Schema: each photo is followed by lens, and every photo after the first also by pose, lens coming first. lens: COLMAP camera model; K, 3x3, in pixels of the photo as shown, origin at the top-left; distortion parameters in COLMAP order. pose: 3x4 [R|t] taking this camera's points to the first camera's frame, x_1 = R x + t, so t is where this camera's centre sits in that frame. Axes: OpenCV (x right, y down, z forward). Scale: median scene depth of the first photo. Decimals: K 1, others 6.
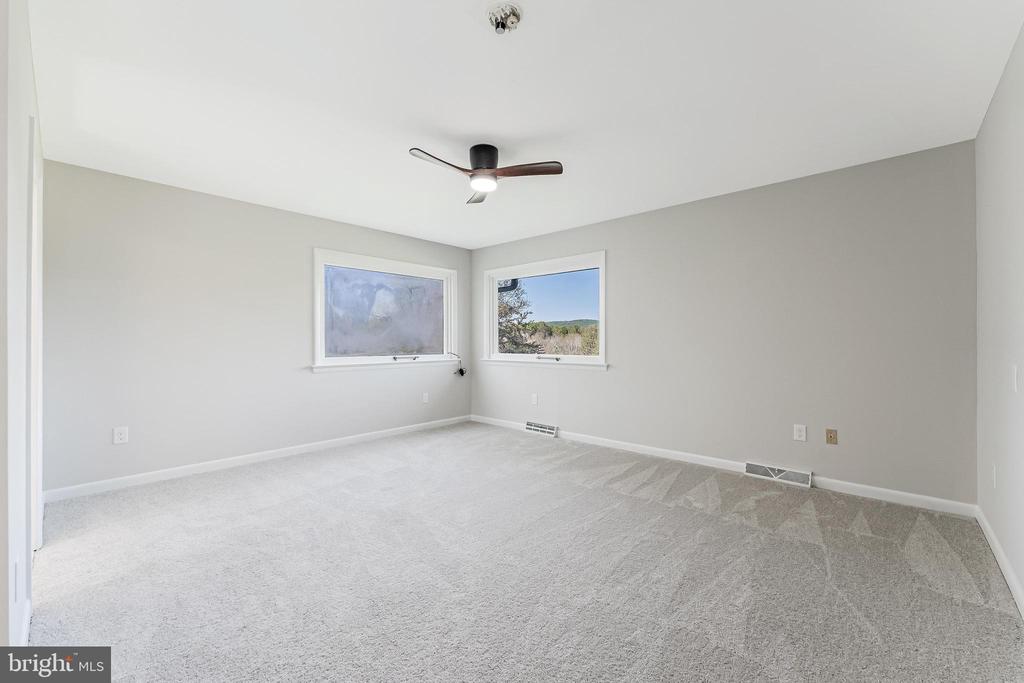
lens RADIAL K [[413.0, 0, 517.5], [0, 413.0, 337.2], [0, 0, 1]] dist [-0.001272, -0.000011]
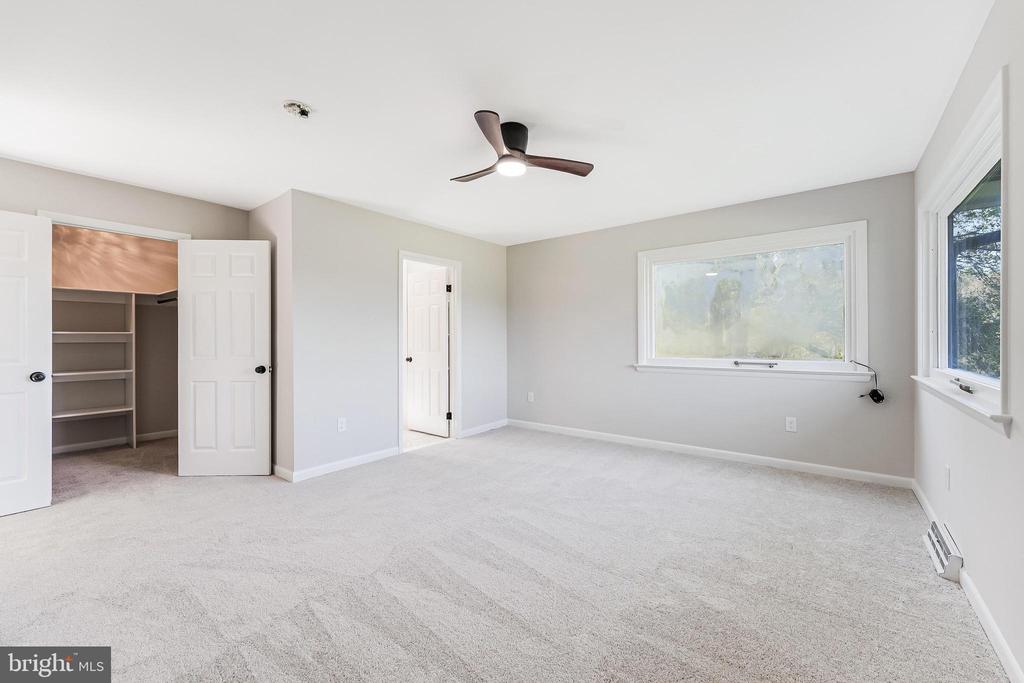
lens RADIAL K [[413.0, 0, 517.5], [0, 413.0, 337.2], [0, 0, 1]] dist [-0.001272, -0.000011]
pose [[0.073698, -0.012154, -0.997207, 0.488243], [0.006038, 0.999913, -0.011741, 0.009227], [0.997262, -0.005155, 0.073765, 0.569741]]
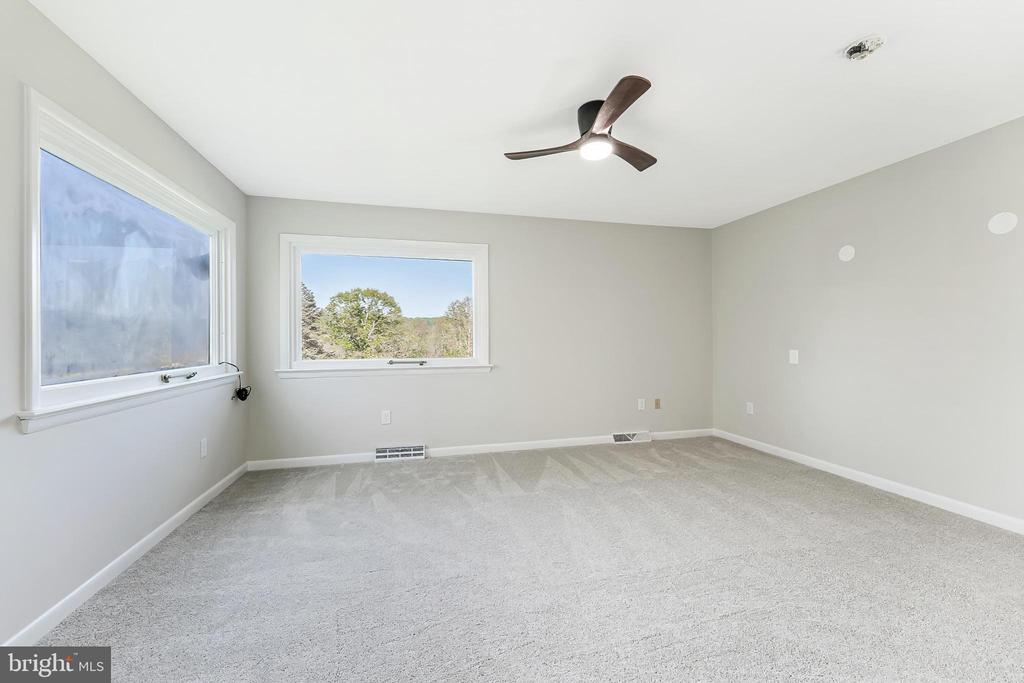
lens RADIAL K [[413.0, 0, 517.5], [0, 413.0, 337.2], [0, 0, 1]] dist [-0.001272, -0.000011]
pose [[0.547255, 0.001701, 0.836964, -0.515583], [-0.001735, 0.999998, -0.000898, 0.002070], [-0.836964, -0.000961, 0.547257, 0.411184]]
